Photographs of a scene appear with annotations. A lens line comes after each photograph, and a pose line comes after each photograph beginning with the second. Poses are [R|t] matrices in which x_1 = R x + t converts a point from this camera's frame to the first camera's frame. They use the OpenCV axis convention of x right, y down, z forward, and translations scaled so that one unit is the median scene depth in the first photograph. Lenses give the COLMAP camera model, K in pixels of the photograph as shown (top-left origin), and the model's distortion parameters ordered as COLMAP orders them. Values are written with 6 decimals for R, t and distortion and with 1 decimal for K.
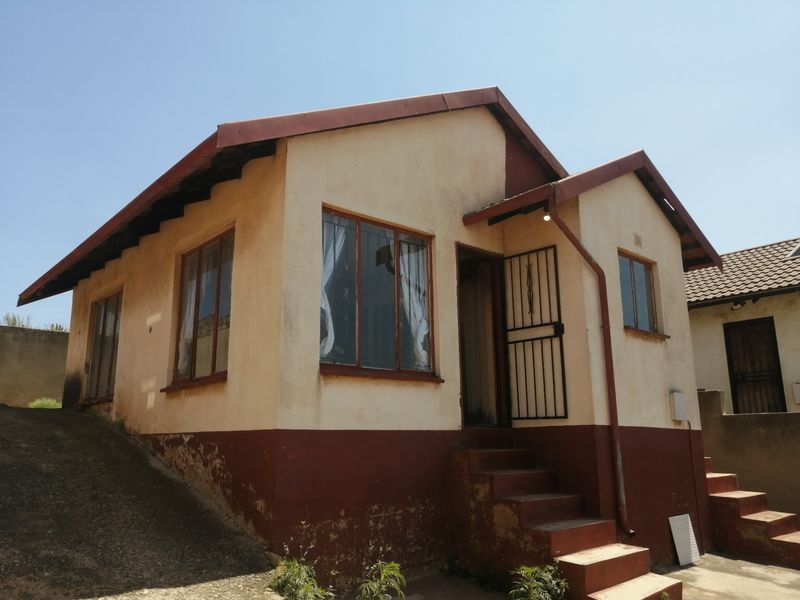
lens RADIAL K [[626.6, 0, 395.7], [0, 626.6, 298.2], [0, 0, 1]] dist [-0.007926, 0.041356]
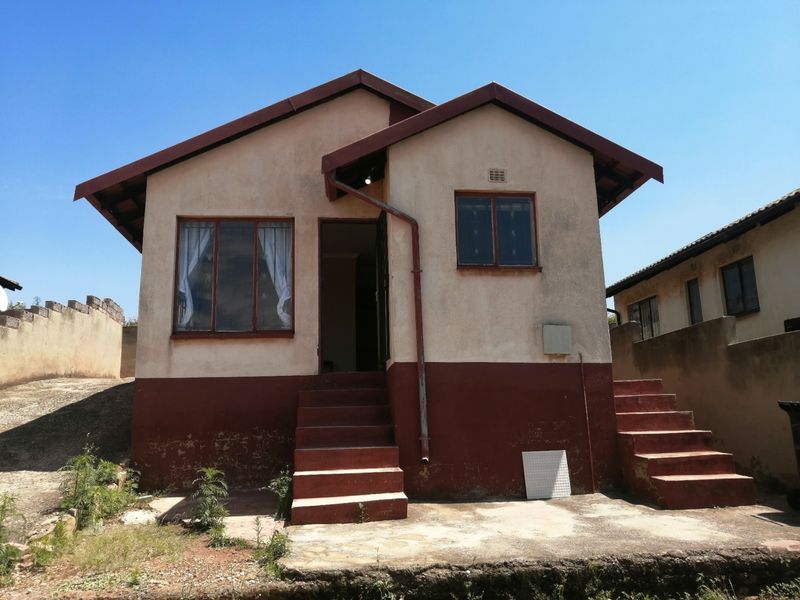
lens RADIAL K [[626.6, 0, 395.7], [0, 626.6, 298.2], [0, 0, 1]] dist [-0.007926, 0.041356]
pose [[0.818879, -0.127393, -0.559651, 0.904221], [0.146455, 0.989158, -0.010869, 0.098692], [0.554967, -0.073064, 0.828657, 0.099101]]
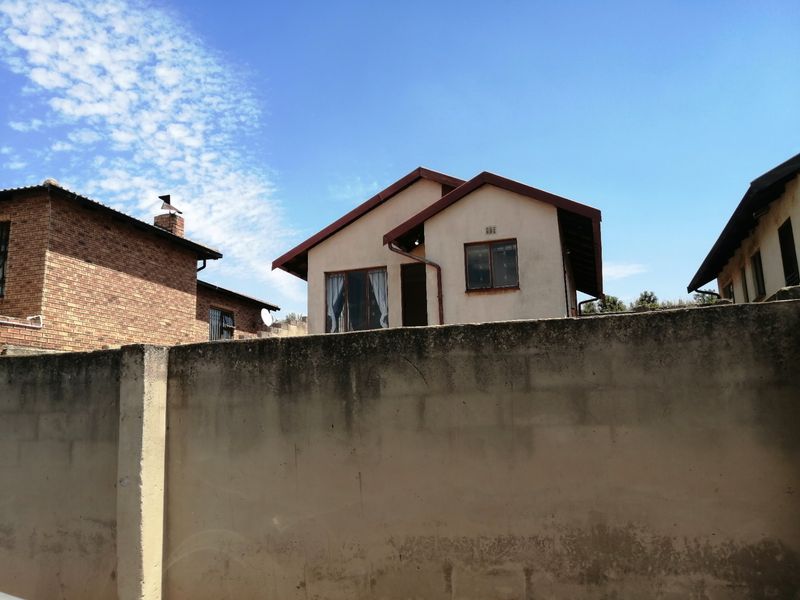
lens RADIAL K [[626.6, 0, 395.7], [0, 626.6, 298.2], [0, 0, 1]] dist [-0.007926, 0.041356]
pose [[0.508762, -0.168981, -0.844160, 1.794282], [0.212841, 0.974797, -0.066855, 0.145398], [0.834182, -0.145659, 0.531906, -0.054808]]
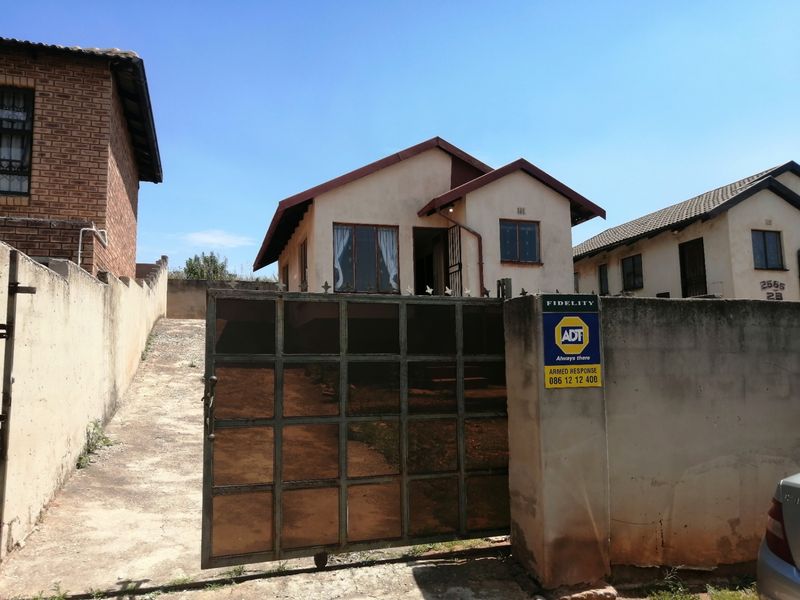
lens RADIAL K [[626.6, 0, 395.7], [0, 626.6, 298.2], [0, 0, 1]] dist [-0.007926, 0.041356]
pose [[0.909142, -0.058852, -0.412308, 0.902901], [0.103099, 0.990956, 0.085888, -0.042449], [0.403524, -0.120593, 0.906987, -0.902538]]
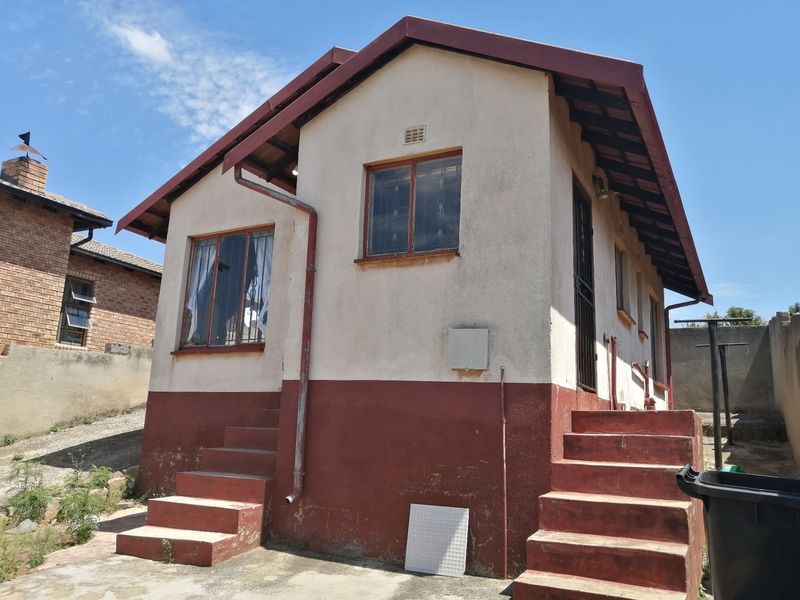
lens RADIAL K [[632.9, 0, 400.0], [0, 632.9, 300.0], [0, 0, 1]] dist [0.000275, 0.002213]
pose [[0.347584, -0.172146, -0.921711, 1.208831], [0.168696, 0.978443, -0.119125, 0.217634], [0.922349, -0.114083, 0.369131, 0.790377]]
